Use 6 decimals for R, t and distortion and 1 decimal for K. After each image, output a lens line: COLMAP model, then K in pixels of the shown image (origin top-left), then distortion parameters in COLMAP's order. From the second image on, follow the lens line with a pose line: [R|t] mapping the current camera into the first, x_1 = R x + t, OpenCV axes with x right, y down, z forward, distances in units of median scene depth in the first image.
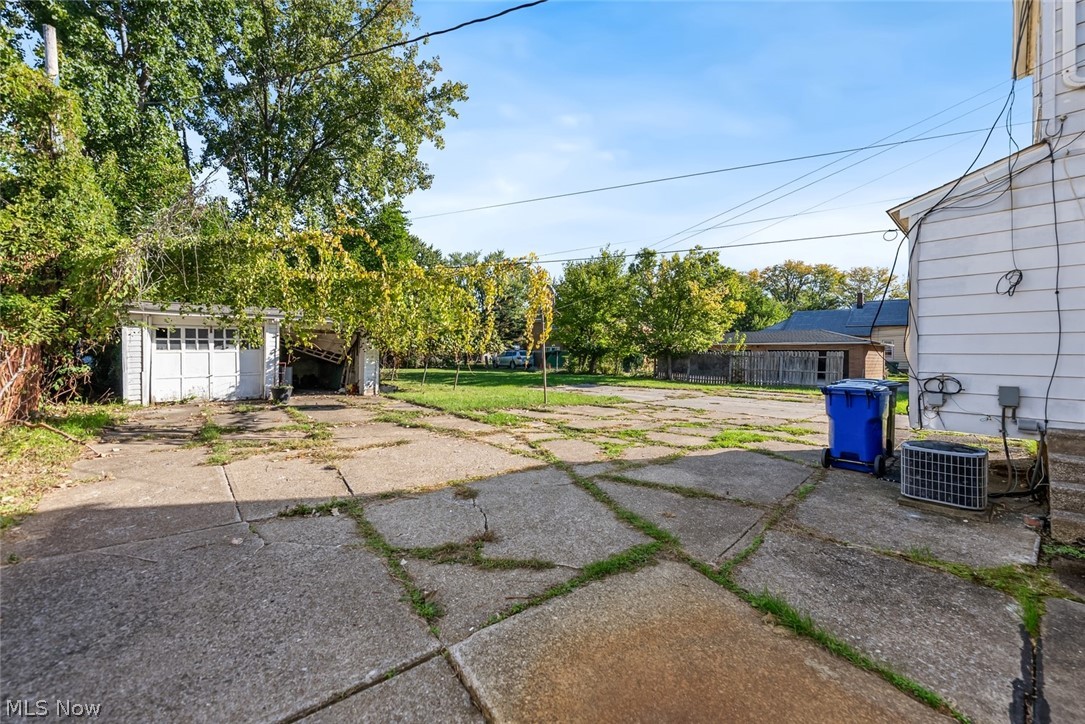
lens RADIAL K [[422.1, 0, 538.0], [0, 422.1, 354.5], [0, 0, 1]] dist [-0.001410, 0.000010]
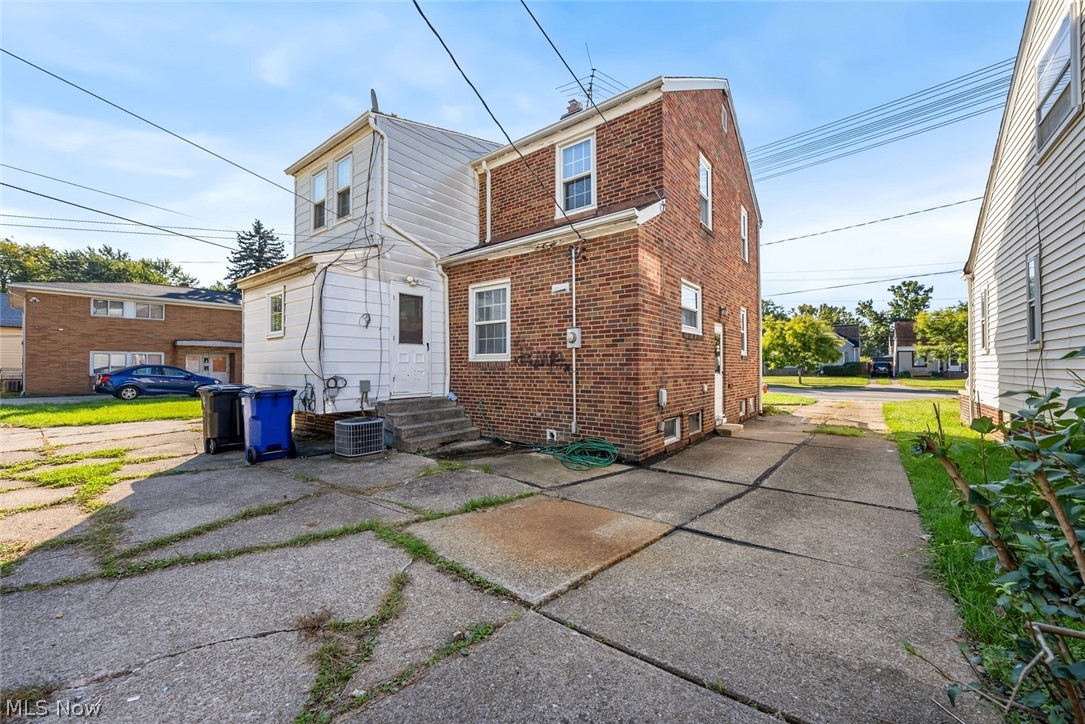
lens RADIAL K [[422.1, 0, 540.1], [0, 422.1, 364.5], [0, 0, 1]] dist [-0.001410, 0.000010]
pose [[-0.187973, -0.008402, 0.982138, -0.873761], [-0.002495, 0.999964, 0.008077, -0.007399], [-0.982171, -0.000932, -0.187987, 0.750744]]
